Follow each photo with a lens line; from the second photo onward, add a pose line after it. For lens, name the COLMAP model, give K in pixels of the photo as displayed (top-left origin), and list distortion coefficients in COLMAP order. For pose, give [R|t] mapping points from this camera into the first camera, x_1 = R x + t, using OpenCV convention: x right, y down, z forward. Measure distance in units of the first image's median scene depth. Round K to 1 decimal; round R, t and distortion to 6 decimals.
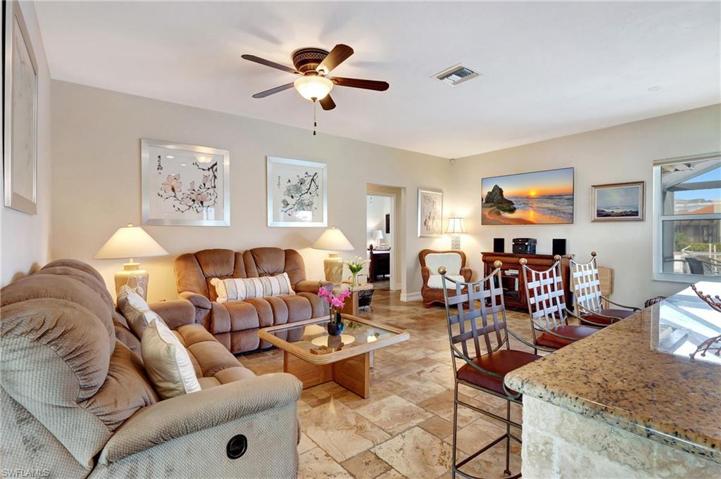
lens RADIAL K [[347.2, 0, 362.9], [0, 347.2, 237.4], [0, 0, 1]] dist [-0.018473, 0.001520]
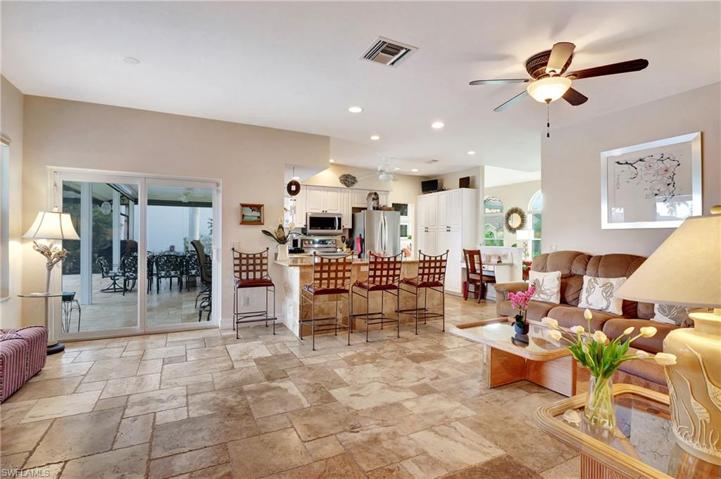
lens RADIAL K [[347.2, 0, 358.5], [0, 347.2, 238.2], [0, 0, 1]] dist [-0.018473, 0.001520]
pose [[-0.980822, -0.000119, 0.194907, 0.142001], [0.000875, 0.999987, 0.005018, -0.012572], [-0.194905, 0.005092, -0.980809, 1.520973]]
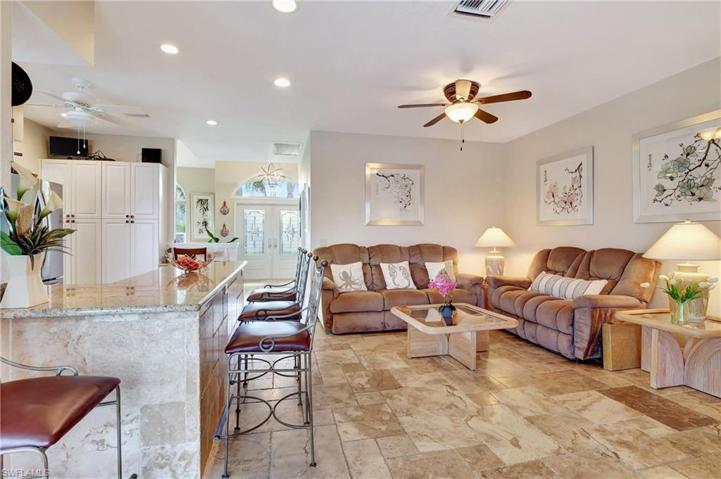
lens RADIAL K [[347.2, 0, 359.5], [0, 347.2, 235.4], [0, 0, 1]] dist [-0.018473, 0.001520]
pose [[-0.425235, 0.010260, -0.905025, 0.814472], [-0.003285, 0.999912, 0.012879, -0.012389], [0.905077, 0.008450, -0.425164, 0.879451]]
